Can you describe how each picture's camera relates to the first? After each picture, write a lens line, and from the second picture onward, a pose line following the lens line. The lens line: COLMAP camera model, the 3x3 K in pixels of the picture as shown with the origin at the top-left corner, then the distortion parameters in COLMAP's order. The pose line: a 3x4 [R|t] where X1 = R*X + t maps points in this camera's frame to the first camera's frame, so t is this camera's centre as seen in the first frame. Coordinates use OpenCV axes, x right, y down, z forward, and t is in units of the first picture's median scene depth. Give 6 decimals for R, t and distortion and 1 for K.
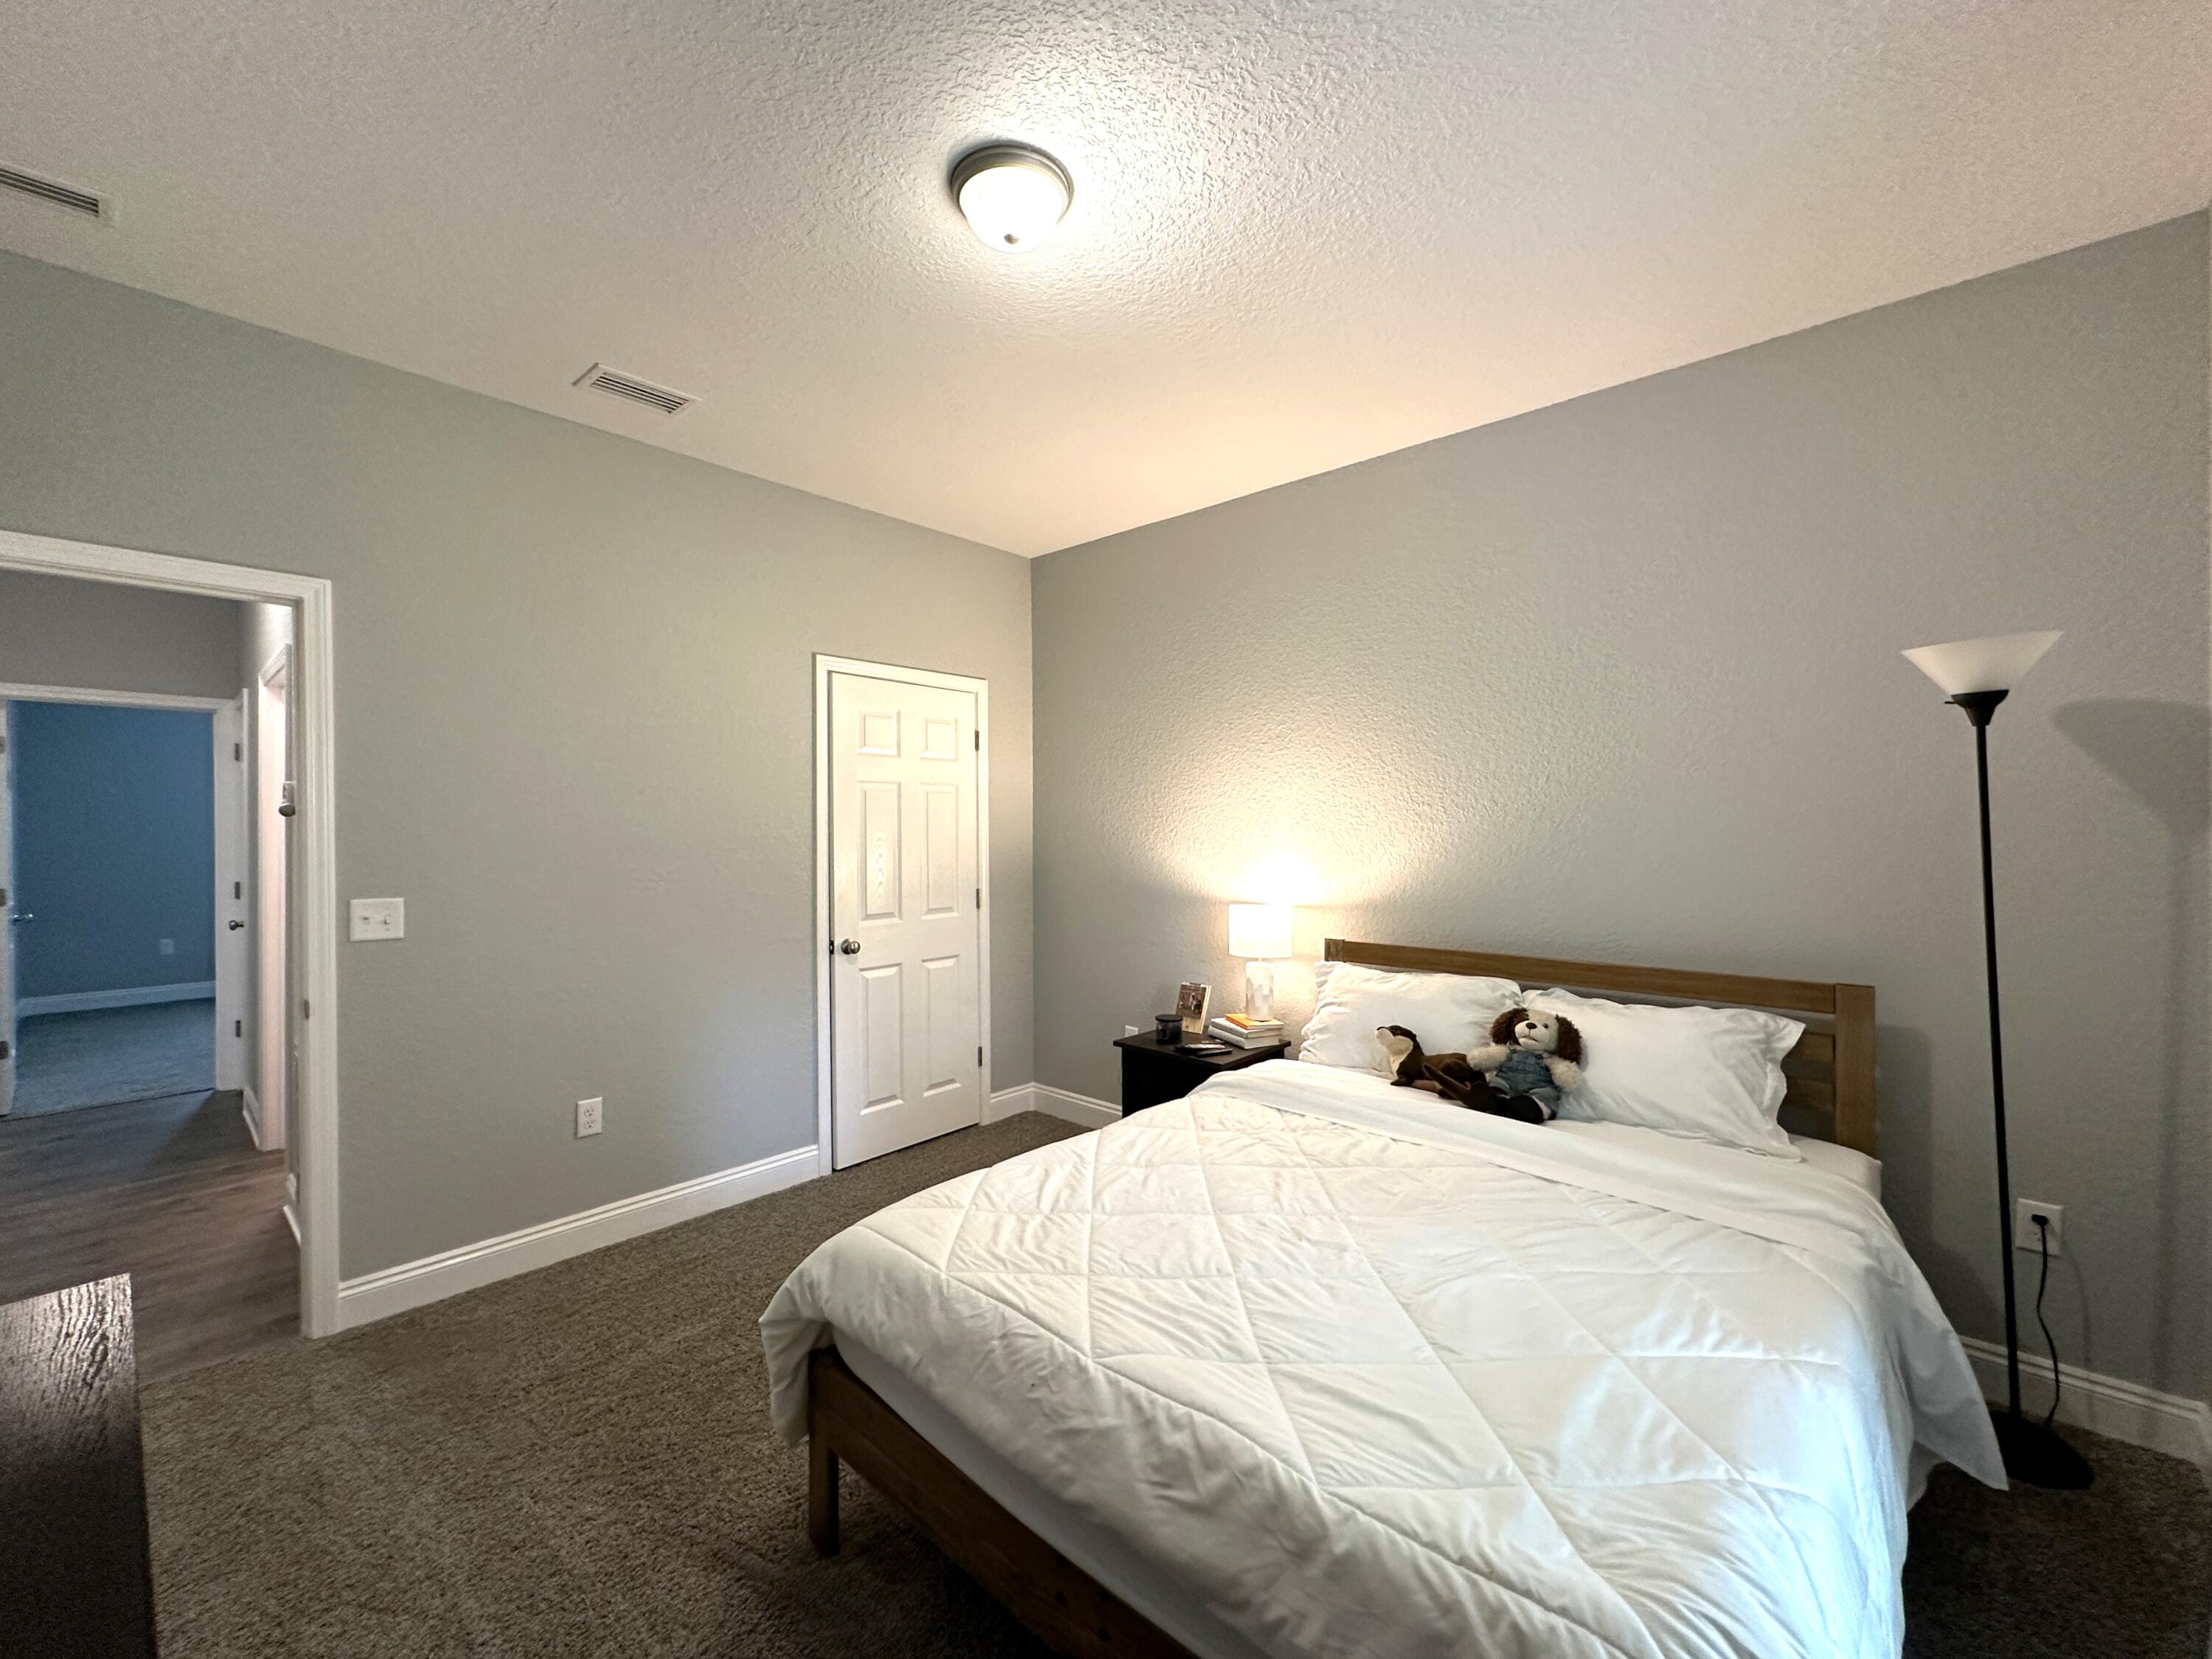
lens RADIAL K [[884.2, 0, 1103.8], [0, 884.2, 831.6], [0, 0, 1]] dist [-0.001646, 0.000142]
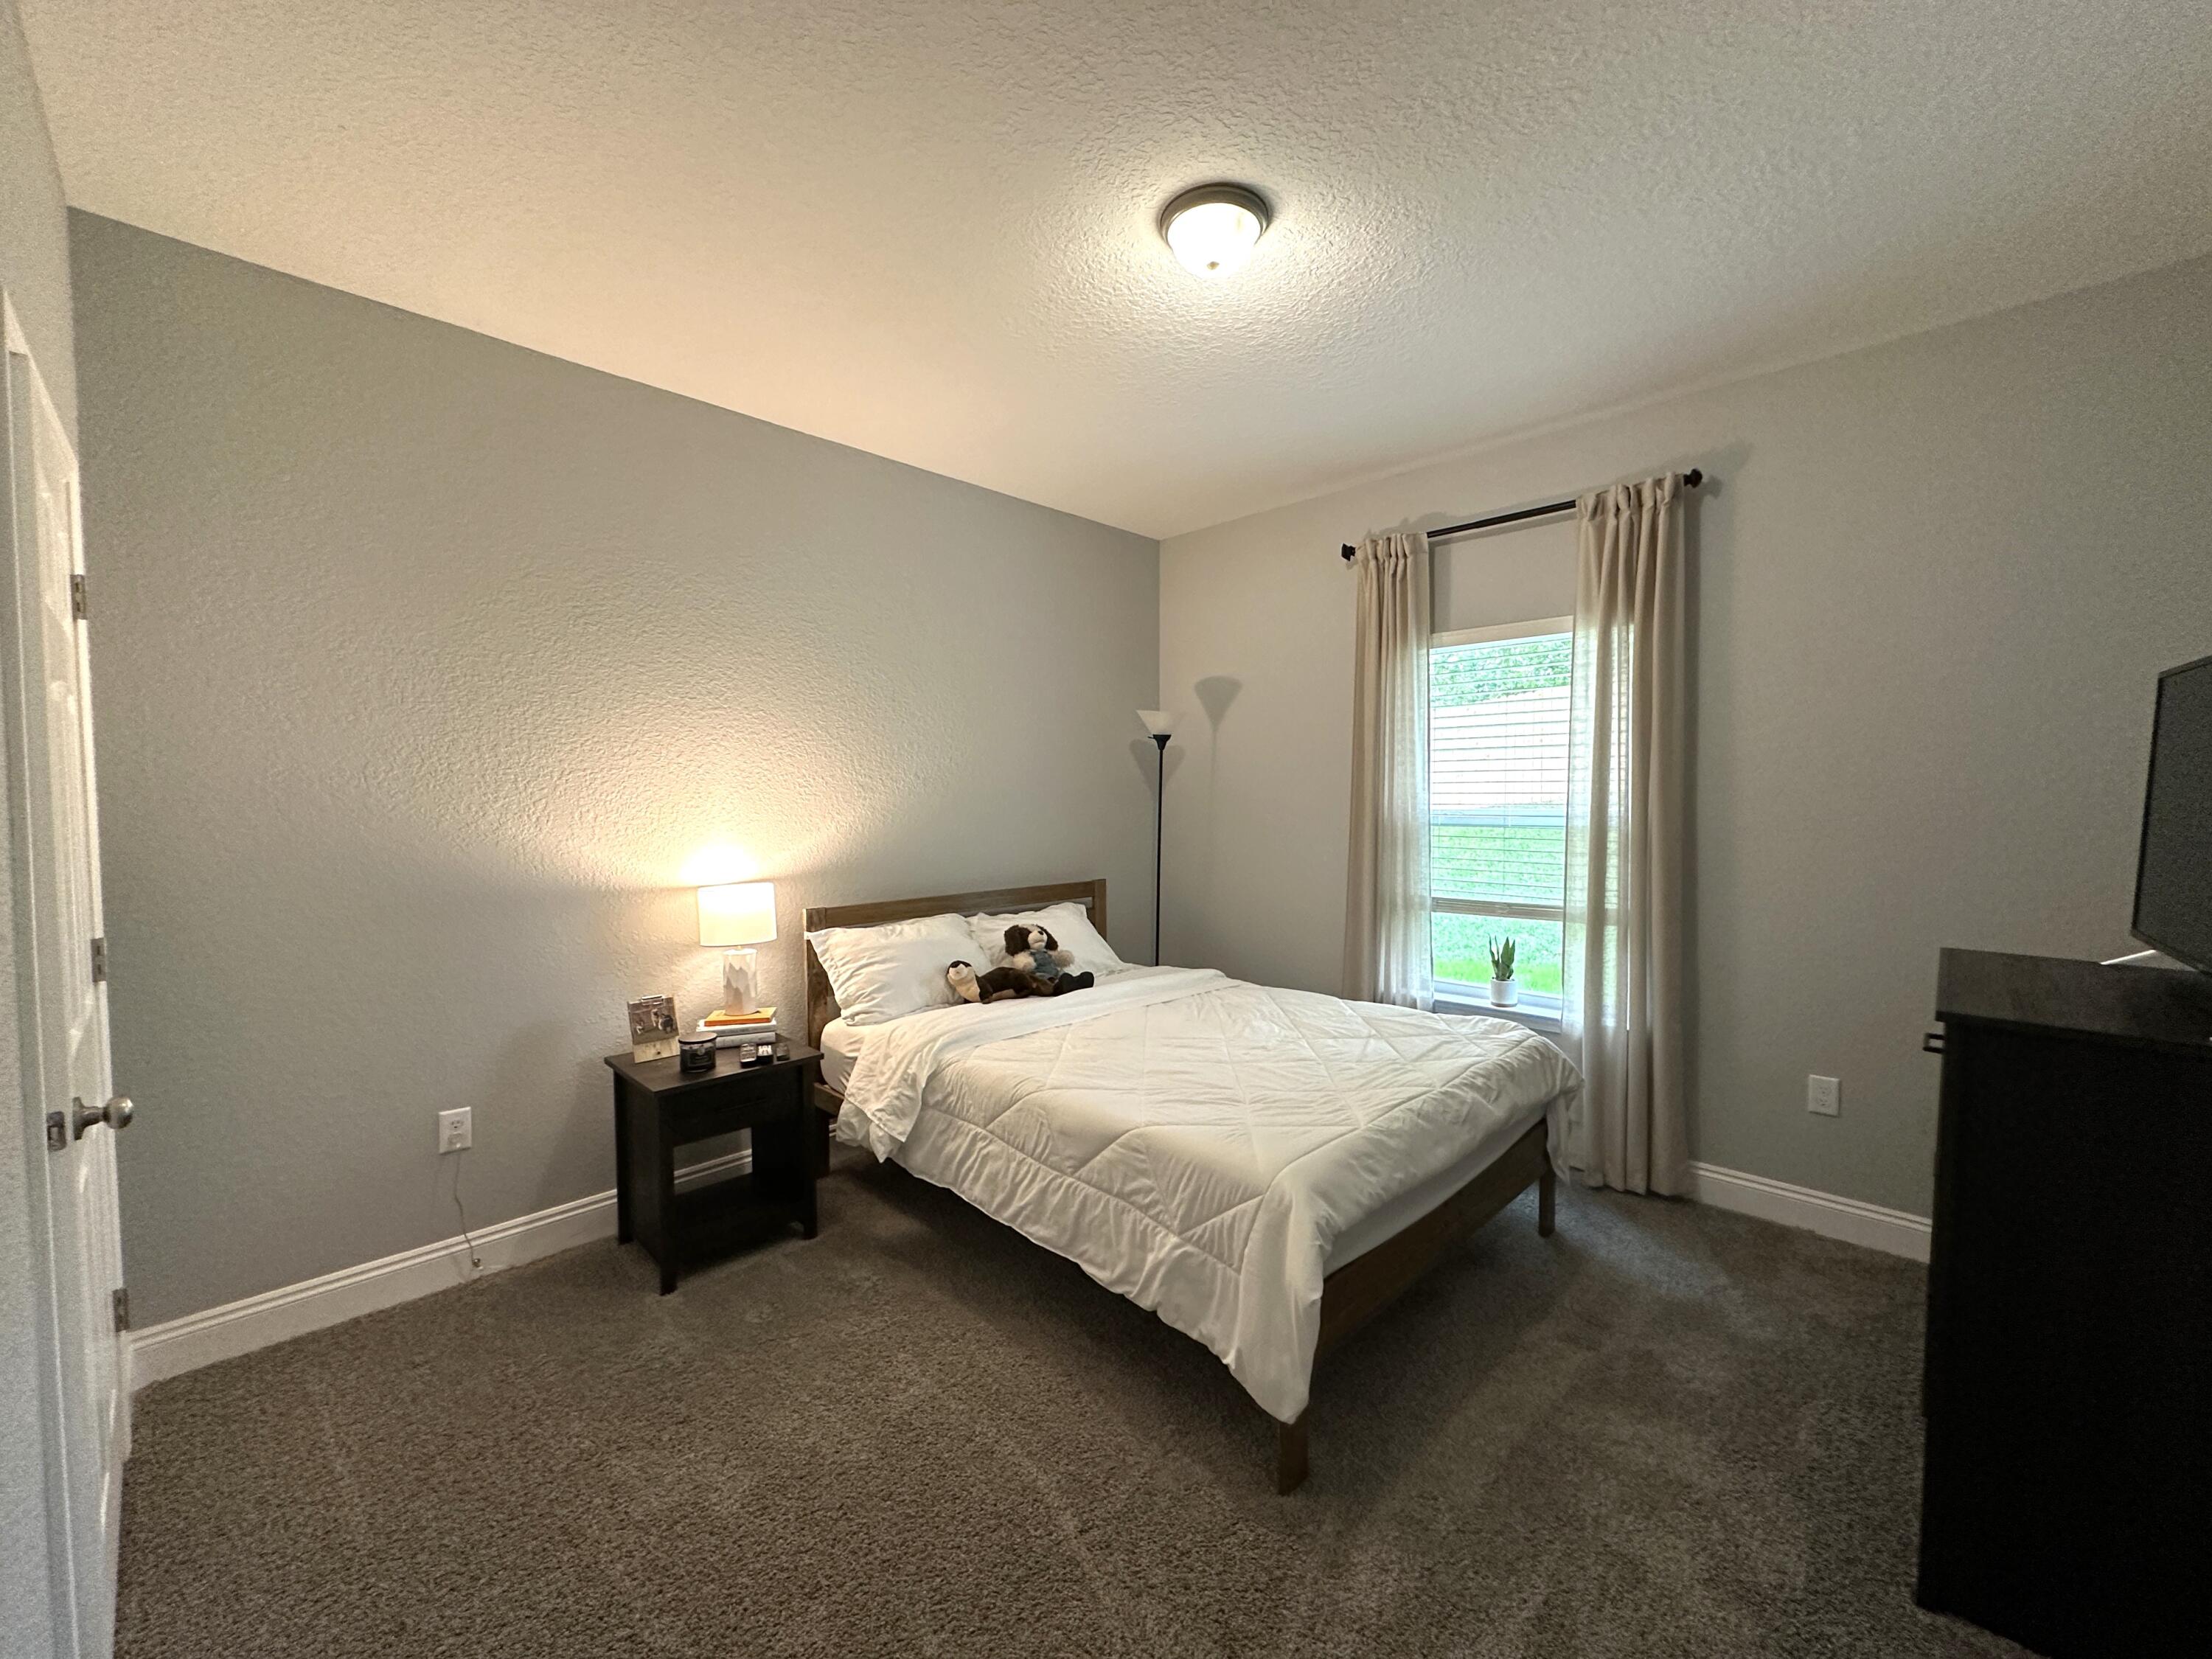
lens RADIAL K [[884.2, 0, 1103.8], [0, 884.2, 831.6], [0, 0, 1]] dist [-0.001646, 0.000142]
pose [[0.048035, -0.045972, 0.997787, -1.031033], [0.002346, 0.998943, 0.045913, -0.015747], [-0.998843, 0.000135, 0.048092, 0.888929]]
